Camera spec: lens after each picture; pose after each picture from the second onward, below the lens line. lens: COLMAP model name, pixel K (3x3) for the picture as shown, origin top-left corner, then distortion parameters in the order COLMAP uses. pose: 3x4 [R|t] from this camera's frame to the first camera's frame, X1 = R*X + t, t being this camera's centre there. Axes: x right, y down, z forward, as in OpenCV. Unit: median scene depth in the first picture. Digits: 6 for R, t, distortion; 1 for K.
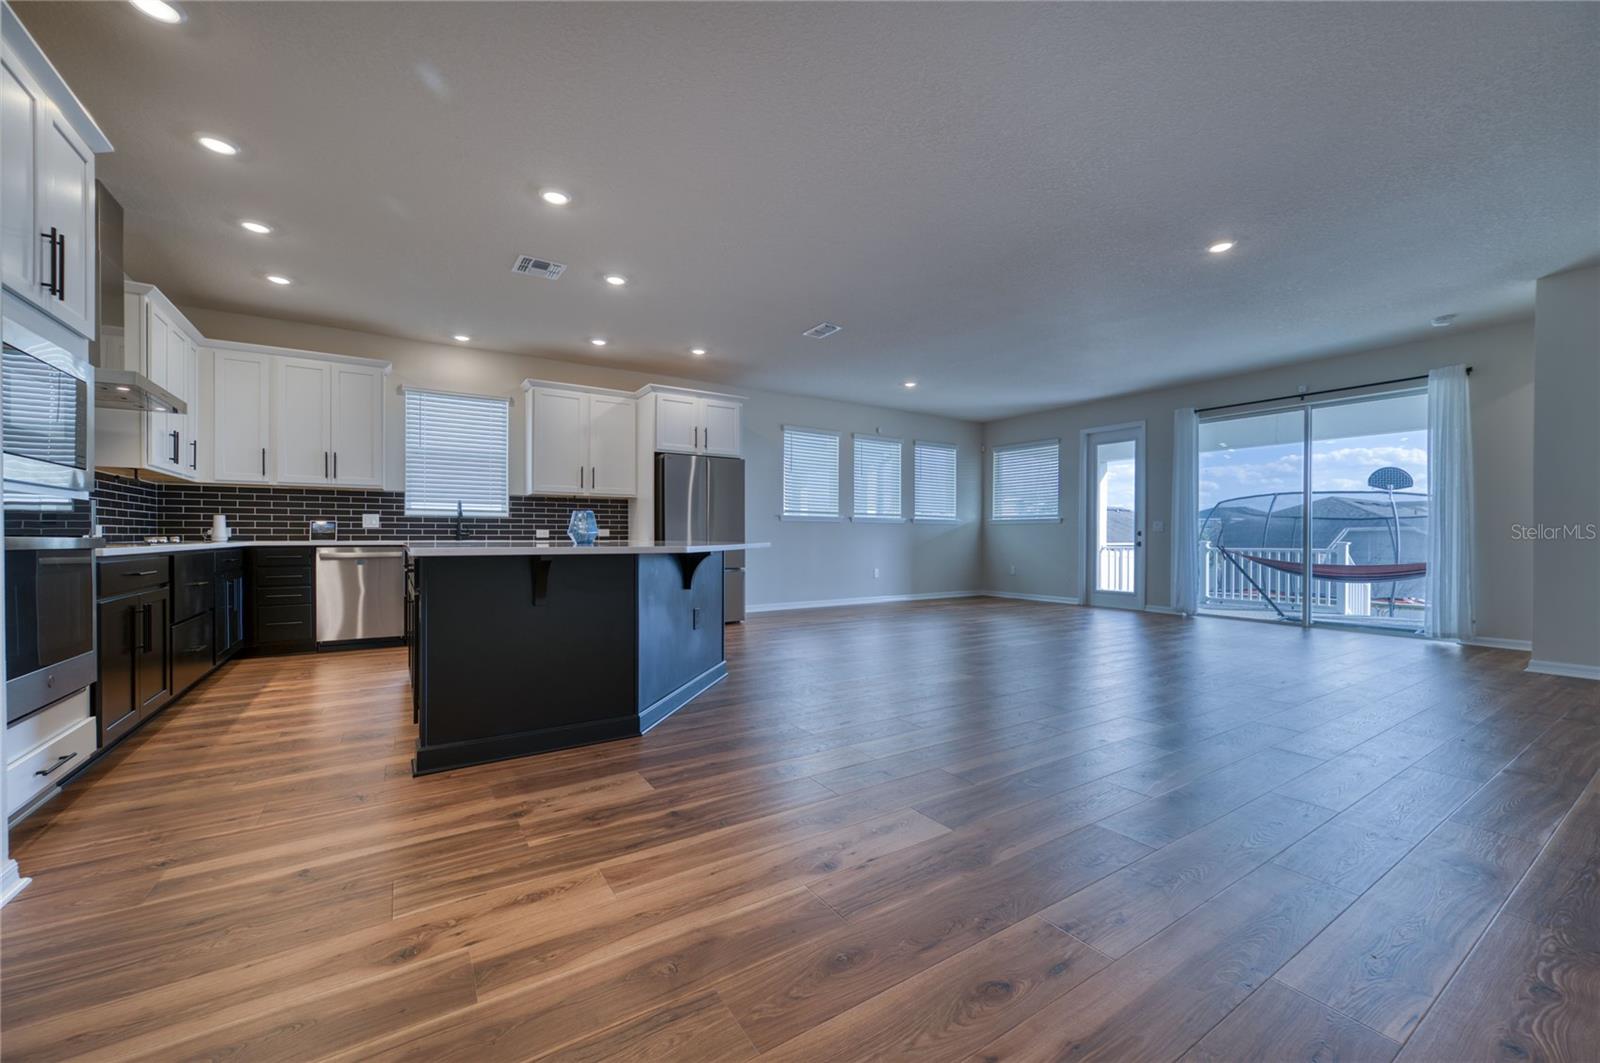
lens RADIAL K [[624.2, 0, 800.8], [0, 624.2, 536.5], [0, 0, 1]] dist [-0.000380, 0.000277]
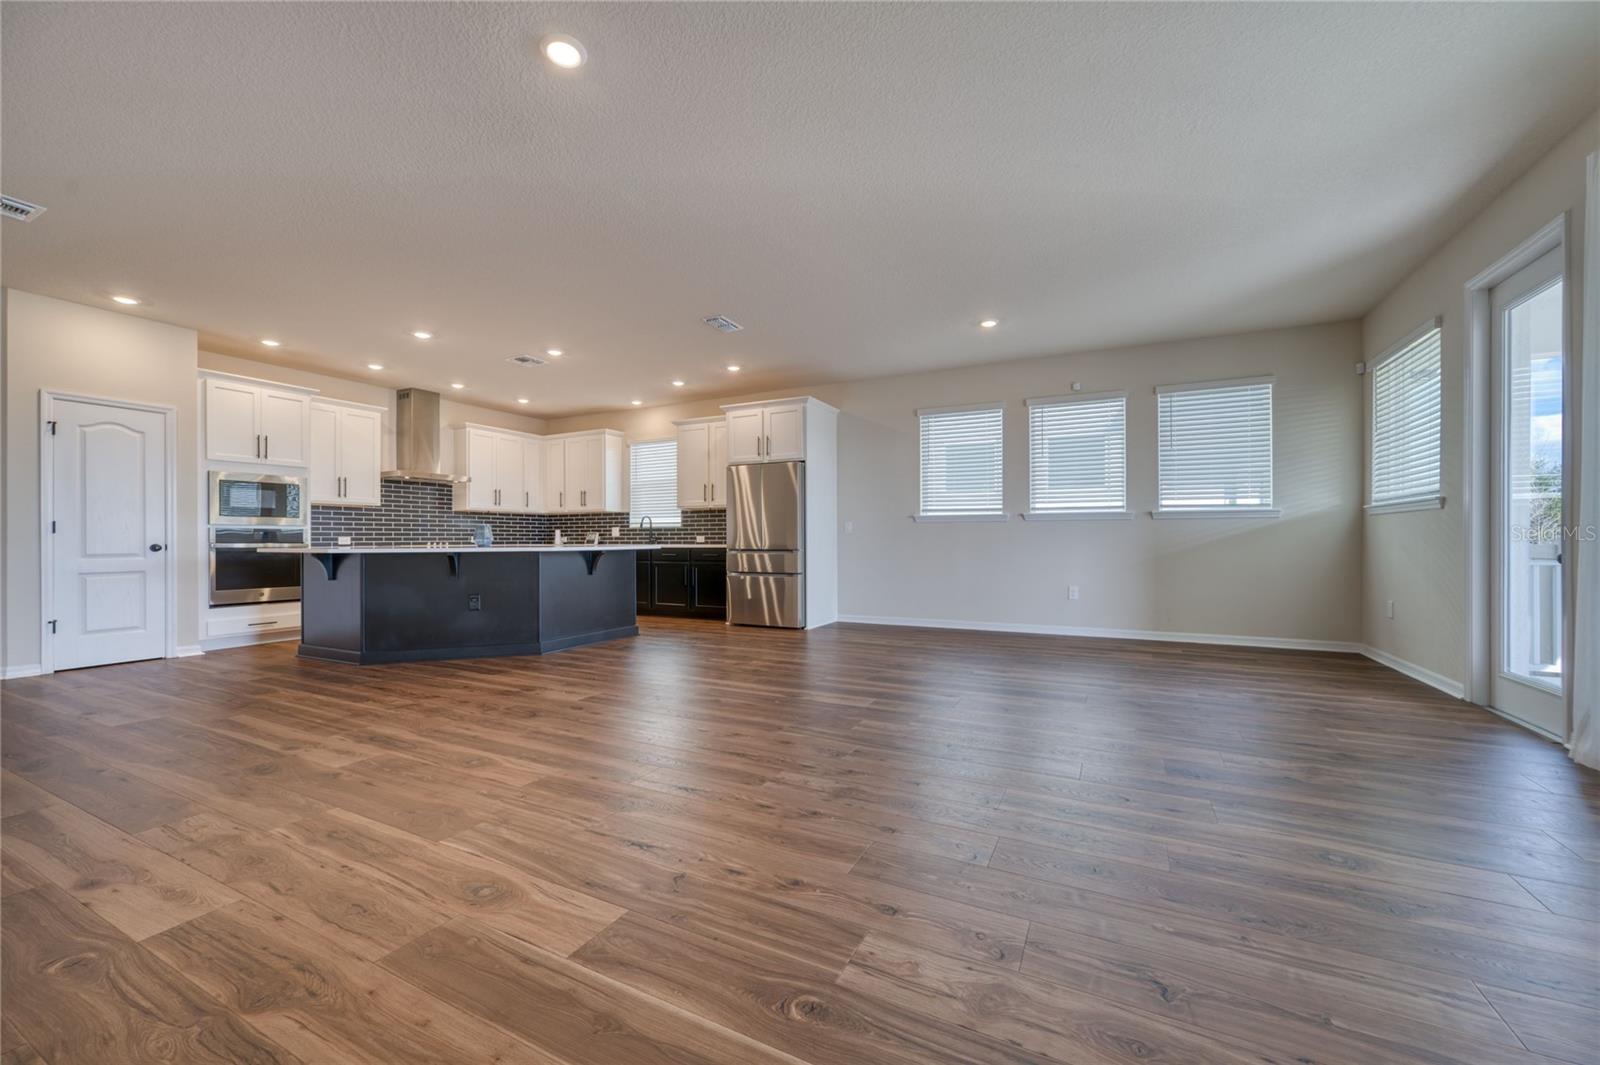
lens RADIAL K [[624.2, 0, 801.9], [0, 624.2, 540.6], [0, 0, 1]] dist [-0.000380, 0.000277]
pose [[0.507402, -0.002649, -0.861705, 0.783902], [0.003793, 0.999992, -0.000840, 0.000169], [0.861701, -0.002842, 0.507409, 0.541933]]
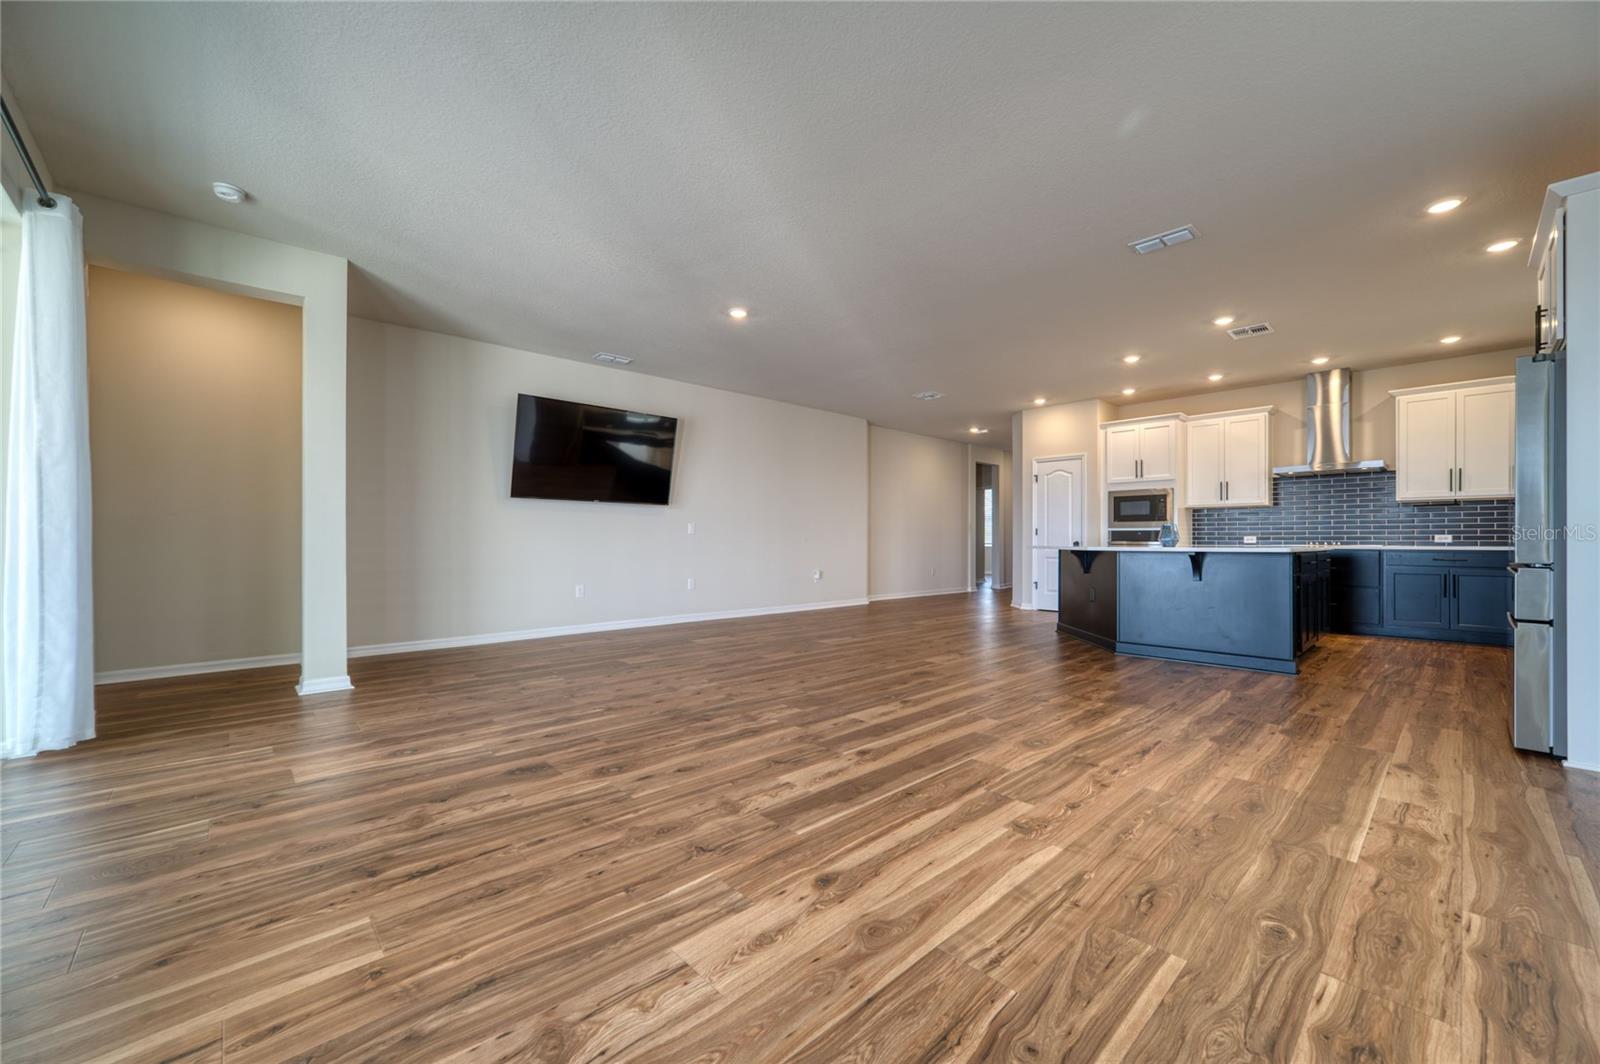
lens RADIAL K [[624.2, 0, 806.5], [0, 624.2, 538.0], [0, 0, 1]] dist [-0.000380, 0.000277]
pose [[-0.982378, -0.002427, -0.186887, 0.464035], [-0.002049, 0.999995, -0.002215, -0.001925], [0.186892, -0.001793, -0.982379, 1.391220]]
